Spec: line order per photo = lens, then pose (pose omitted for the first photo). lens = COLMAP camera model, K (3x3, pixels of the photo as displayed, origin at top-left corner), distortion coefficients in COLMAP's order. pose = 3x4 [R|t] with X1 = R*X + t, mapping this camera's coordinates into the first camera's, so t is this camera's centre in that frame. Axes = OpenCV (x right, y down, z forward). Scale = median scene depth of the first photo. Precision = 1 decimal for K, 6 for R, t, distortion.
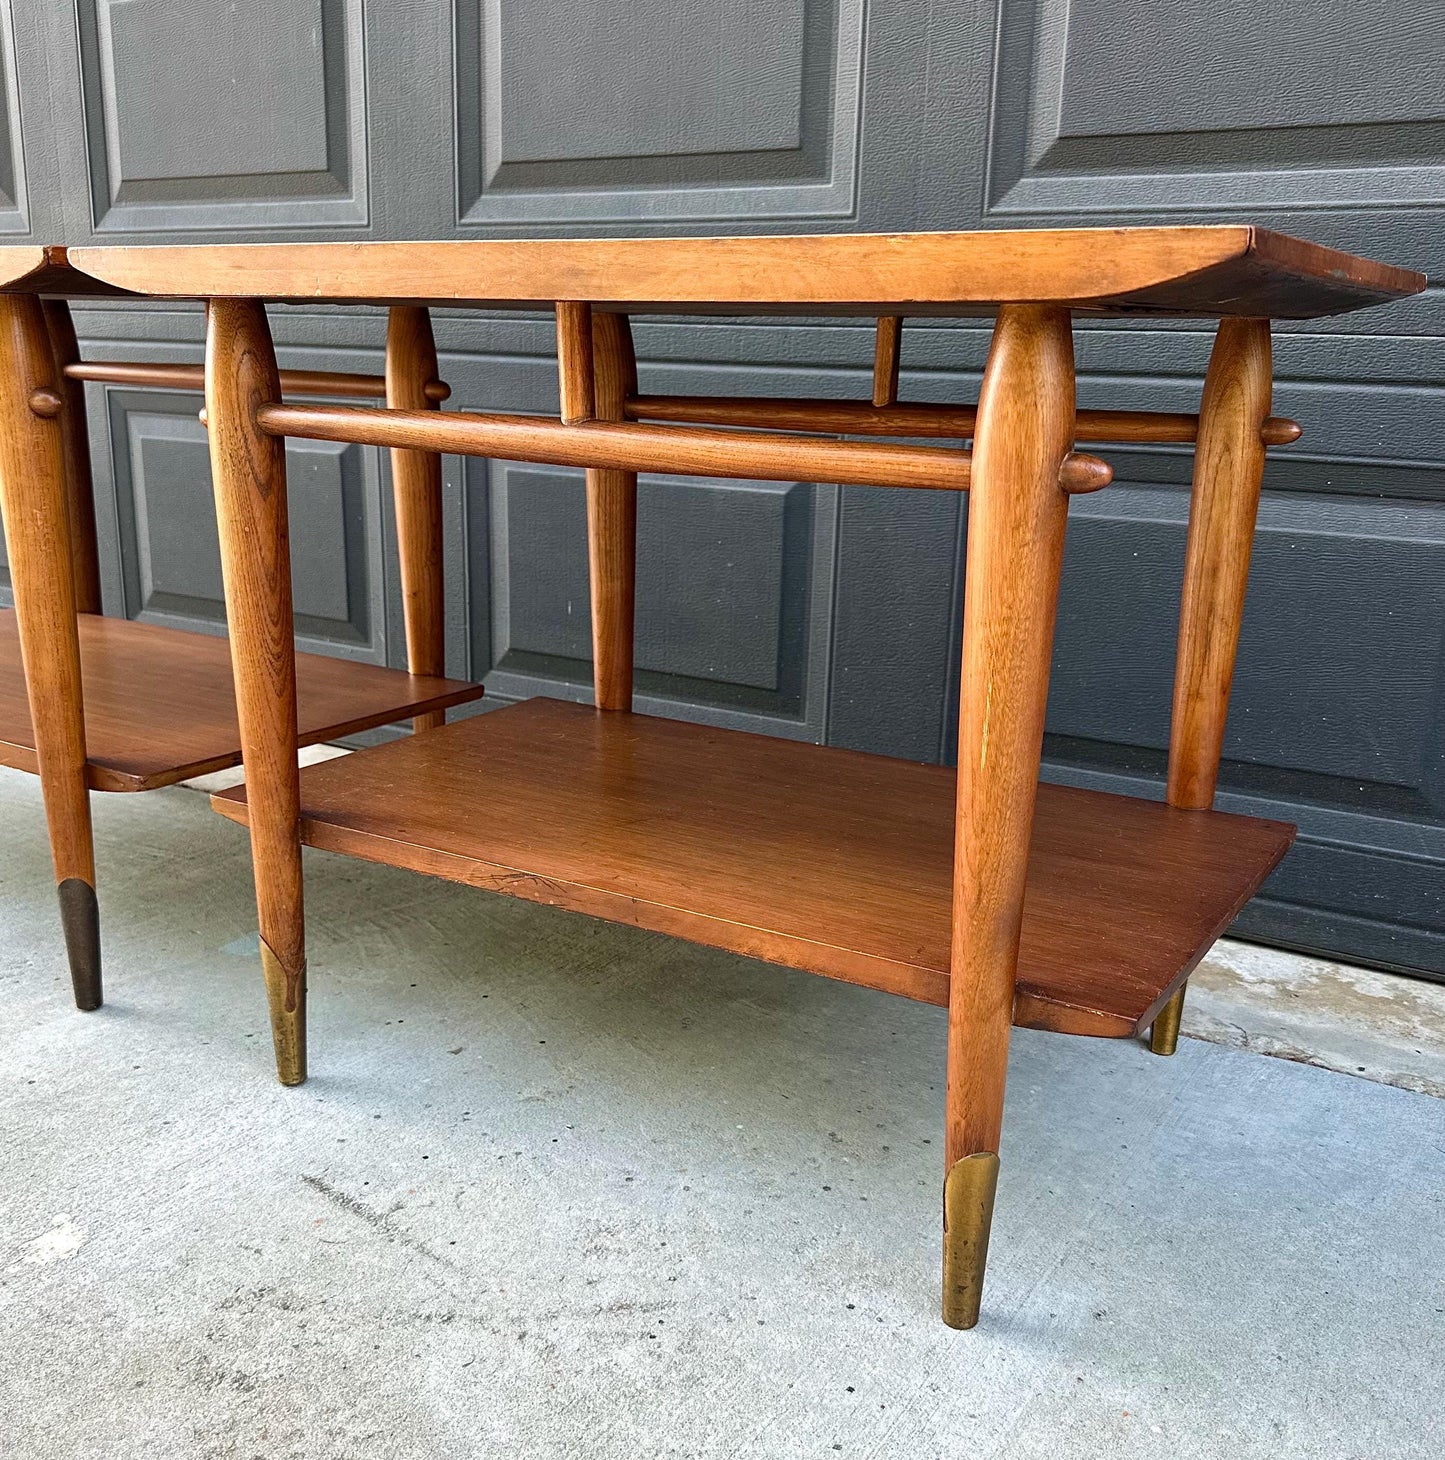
lens RADIAL K [[1483.5, 0, 745.1], [0, 1483.5, 789.0], [0, 0, 1]] dist [0.170619, -0.366912]
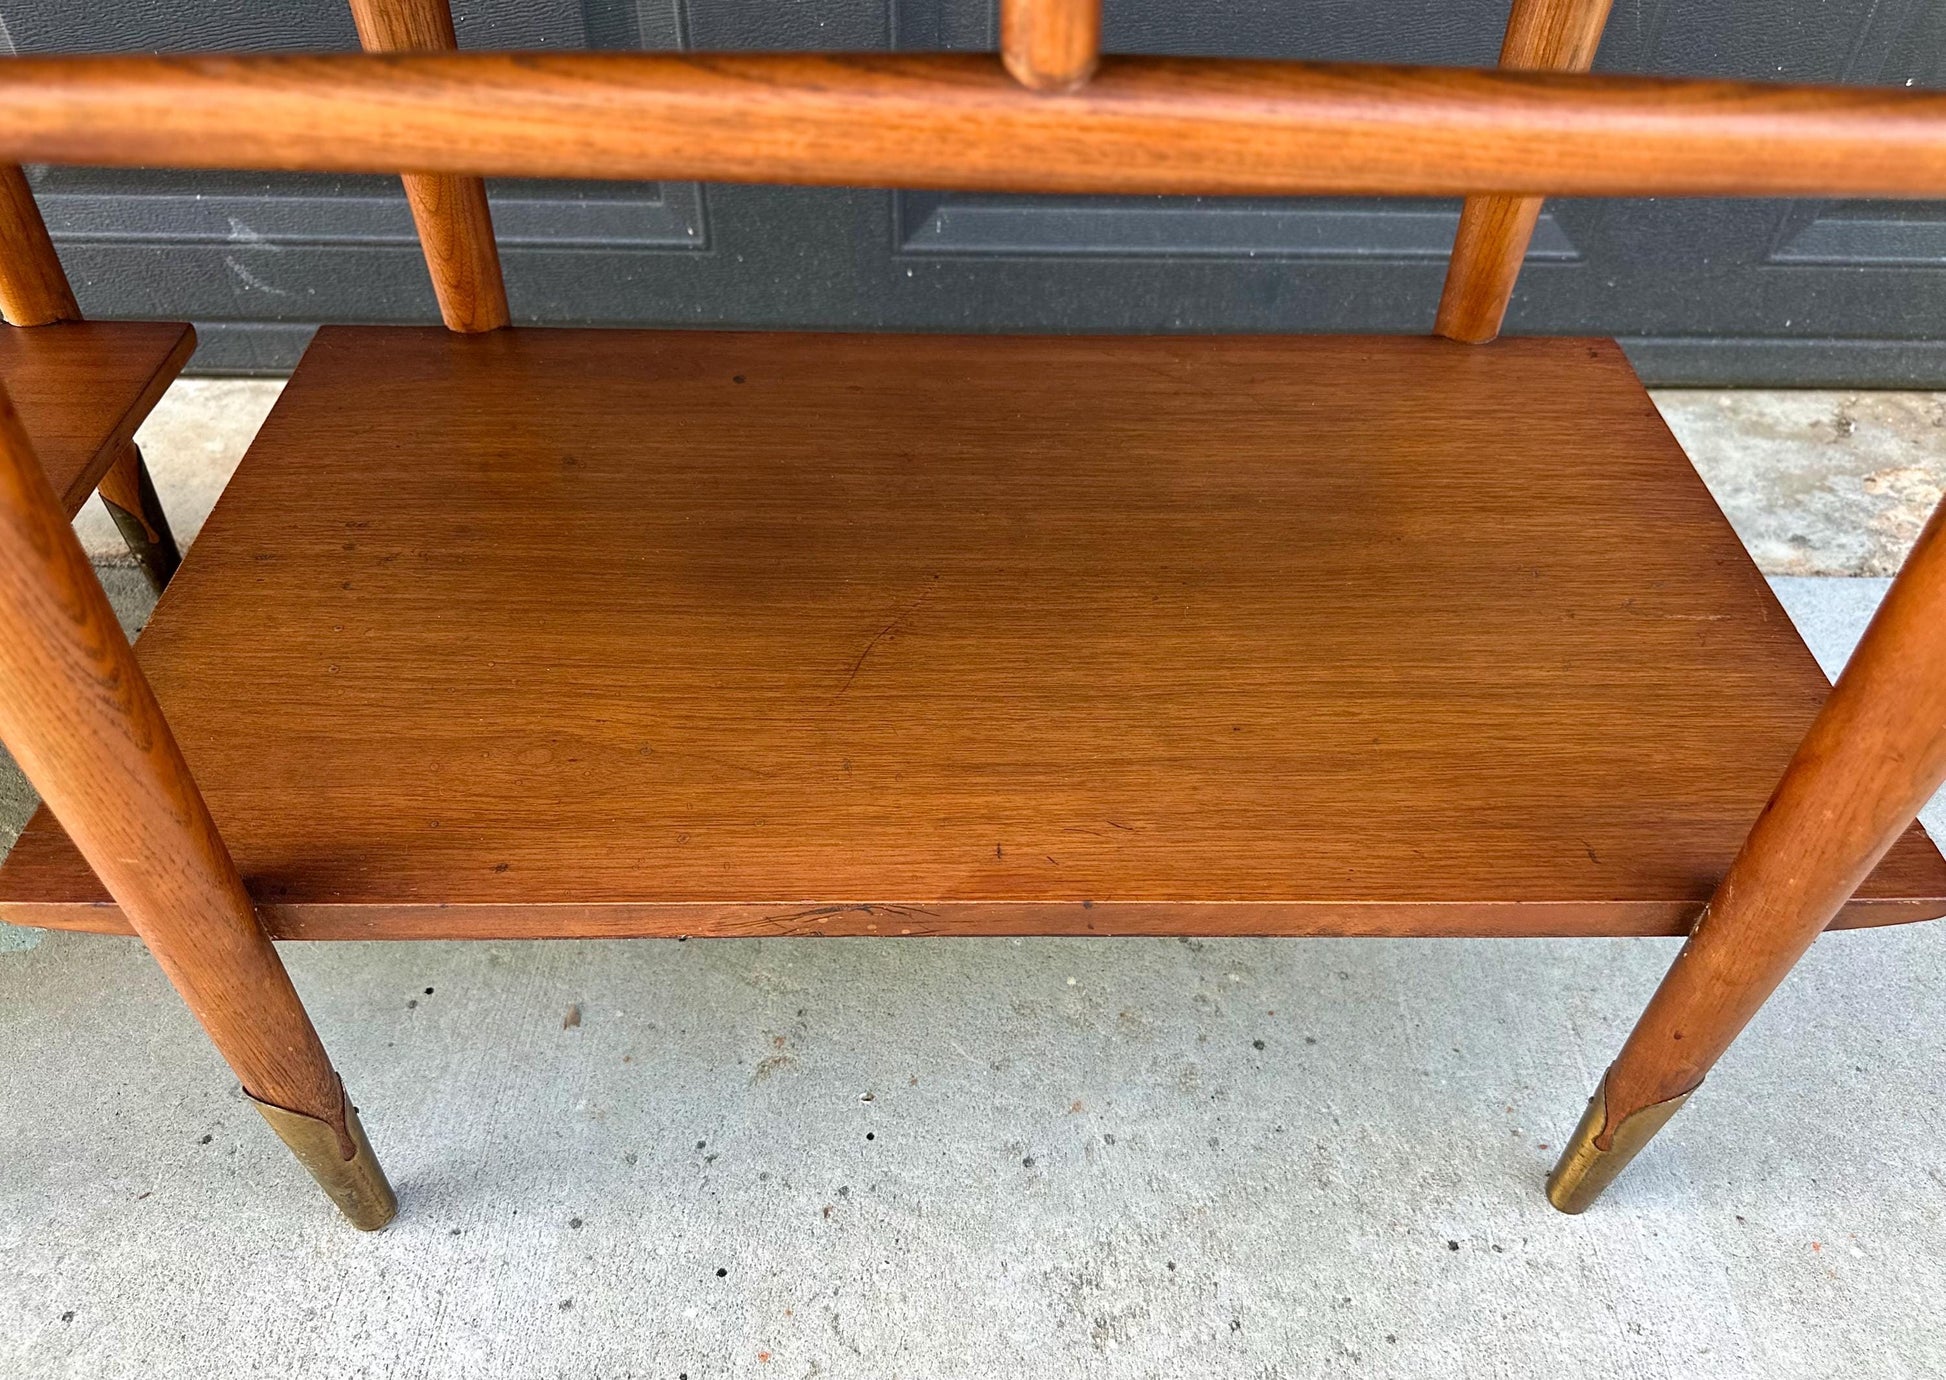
lens RADIAL K [[1437.9, 0, 971.9], [0, 1437.9, 734.3], [0, 0, 1]] dist [-0.007401, -0.010983]
pose [[0.848828, -0.378743, 0.368843, -0.279325], [0.150423, 0.841870, 0.518294, -0.260592], [-0.506818, -0.384460, 0.771574, 0.610367]]
